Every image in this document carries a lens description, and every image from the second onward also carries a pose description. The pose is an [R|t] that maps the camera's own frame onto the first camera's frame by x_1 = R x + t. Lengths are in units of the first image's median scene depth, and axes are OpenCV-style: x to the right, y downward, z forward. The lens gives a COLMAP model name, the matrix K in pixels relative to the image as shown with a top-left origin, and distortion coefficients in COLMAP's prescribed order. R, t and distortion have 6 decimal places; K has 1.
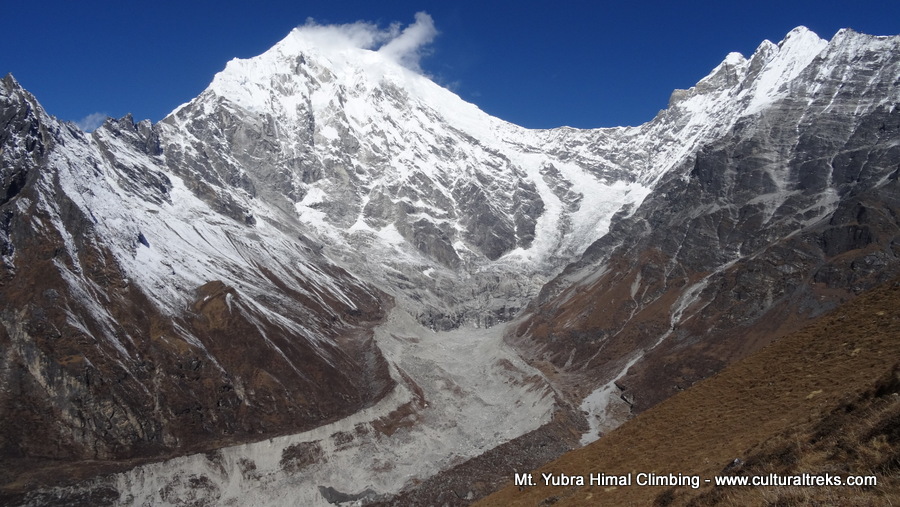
lens RADIAL K [[642.8, 0, 450.2], [0, 642.8, 252.2], [0, 0, 1]] dist [-0.001998, -0.007105]
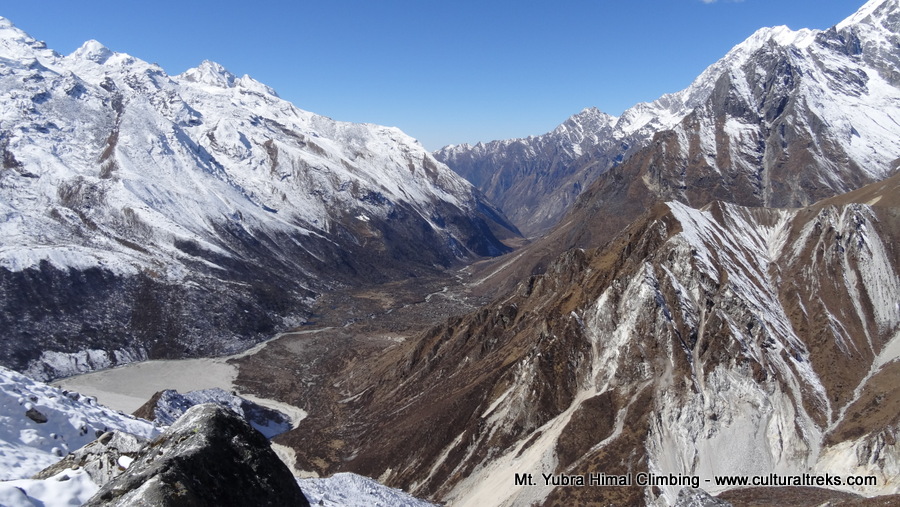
lens RADIAL K [[642.8, 0, 453.4], [0, 642.8, 251.7], [0, 0, 1]] dist [-0.001998, -0.007105]
pose [[0.576145, 0.091562, -0.812202, 0.232918], [0.072963, 0.983977, 0.162684, -0.049956], [0.814084, -0.152990, 0.560233, -0.647256]]
